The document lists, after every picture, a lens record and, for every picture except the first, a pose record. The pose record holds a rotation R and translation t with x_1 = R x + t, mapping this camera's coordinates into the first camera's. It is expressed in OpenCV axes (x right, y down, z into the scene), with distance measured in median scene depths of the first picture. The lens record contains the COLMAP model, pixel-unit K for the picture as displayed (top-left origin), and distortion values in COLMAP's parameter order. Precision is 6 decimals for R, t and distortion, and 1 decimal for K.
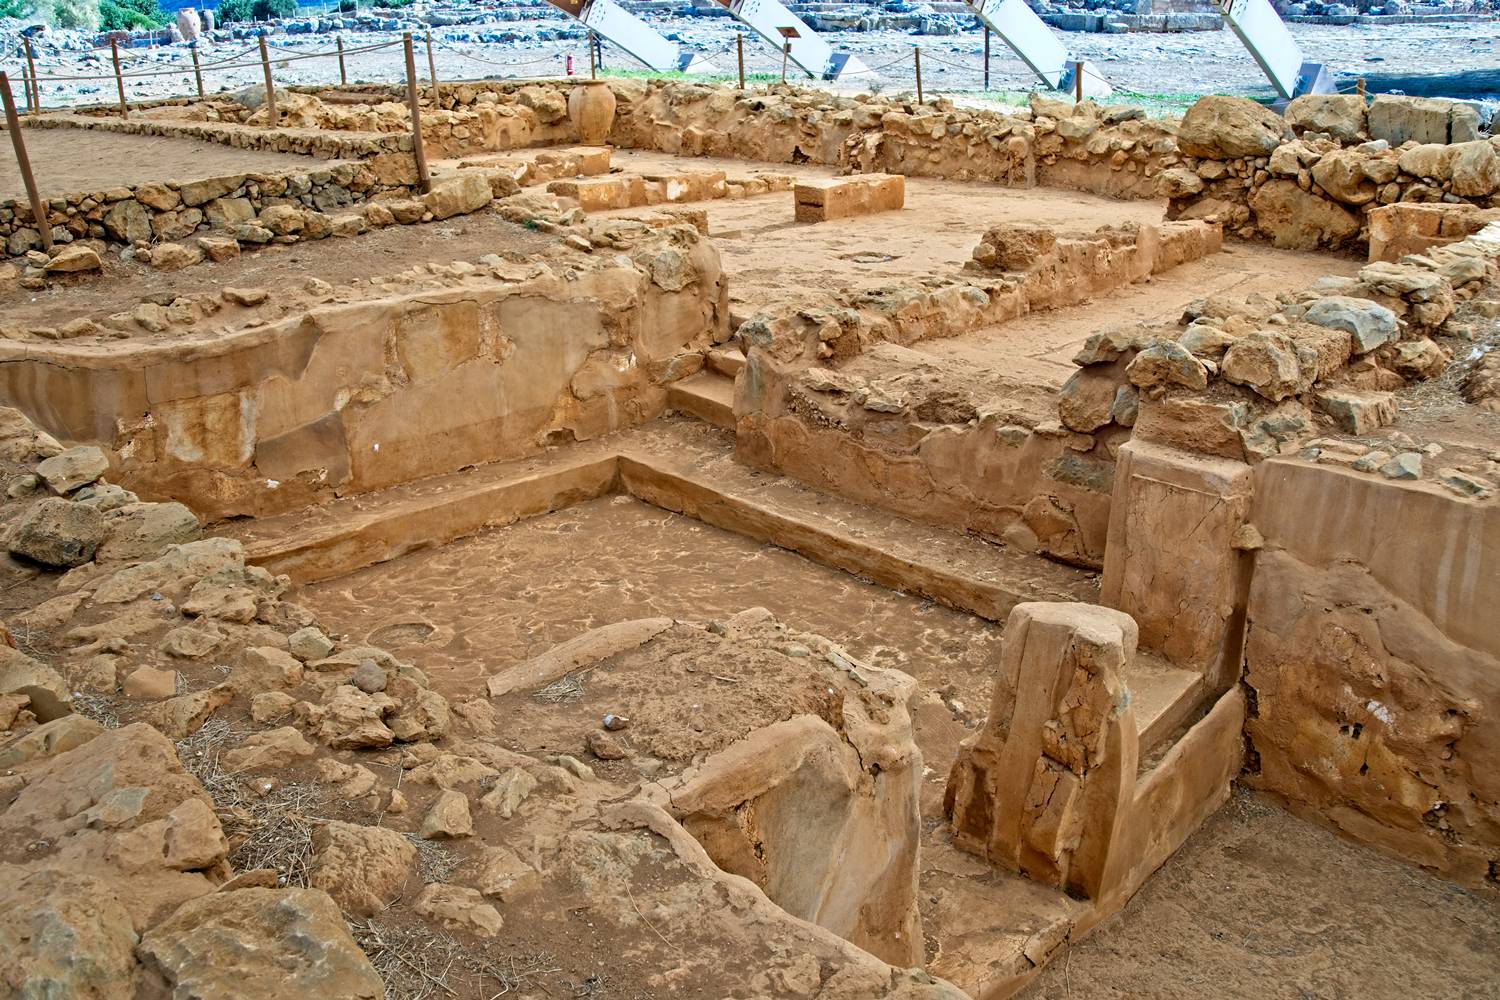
lens RADIAL K [[1346.7, 0, 750.2], [0, 1346.7, 509.8], [0, 0, 1]] dist [-0.093755, -0.001775]
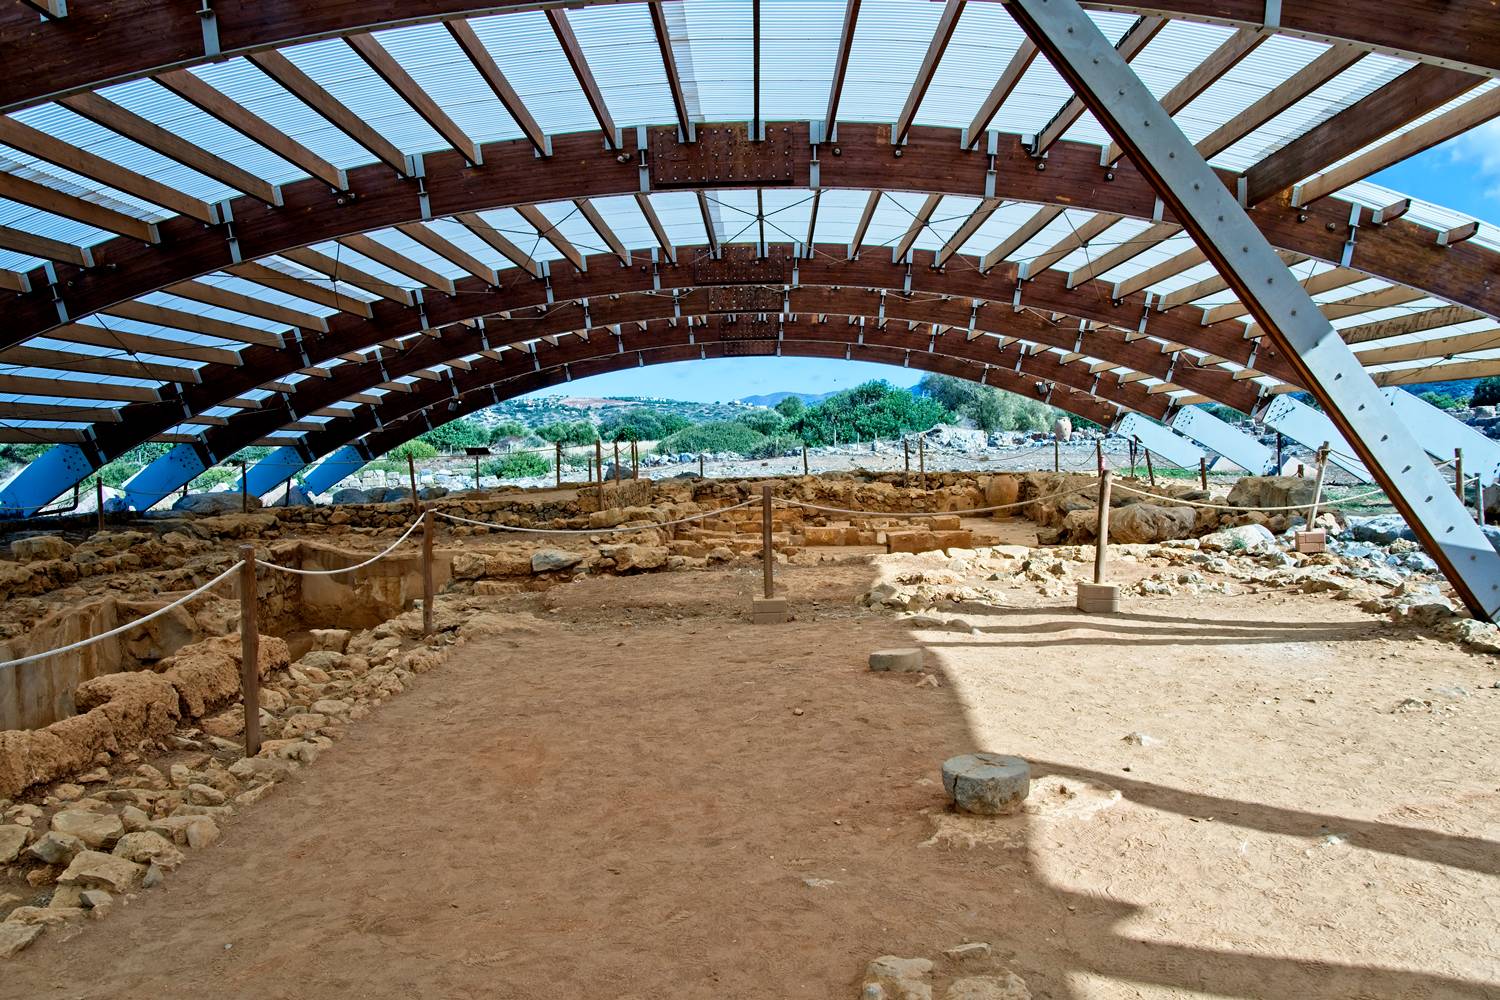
lens RADIAL K [[1240.4, 0, 744.9], [0, 1240.4, 498.0], [0, 0, 1]] dist [-0.150759, 0.033589]
pose [[0.699426, 0.024725, -0.714277, 1.682869], [-0.233598, 0.952421, -0.195772, 0.069243], [0.675452, 0.303782, 0.671924, -0.164601]]
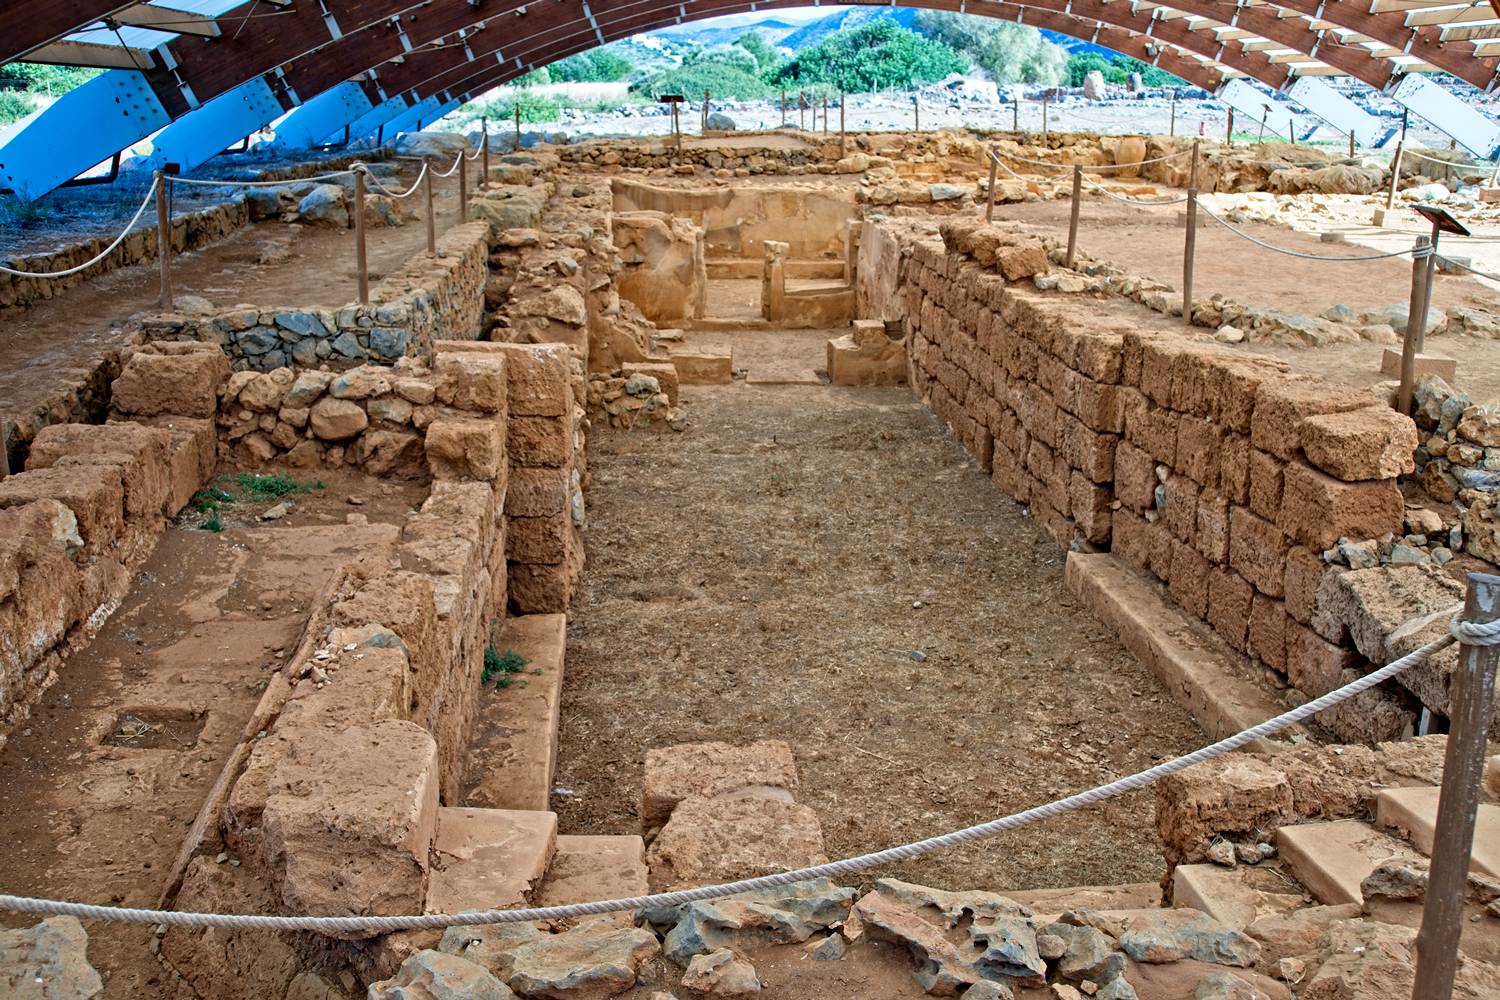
lens RADIAL K [[1551.5, 0, 754.0], [0, 1551.5, 504.2], [0, 0, 1]] dist [-0.060587, 0.000000]
pose [[0.763760, 0.184902, -0.618451, 1.893562], [-0.239715, 0.970826, -0.005783, 0.521922], [0.599339, 0.152669, 0.785802, -1.492365]]
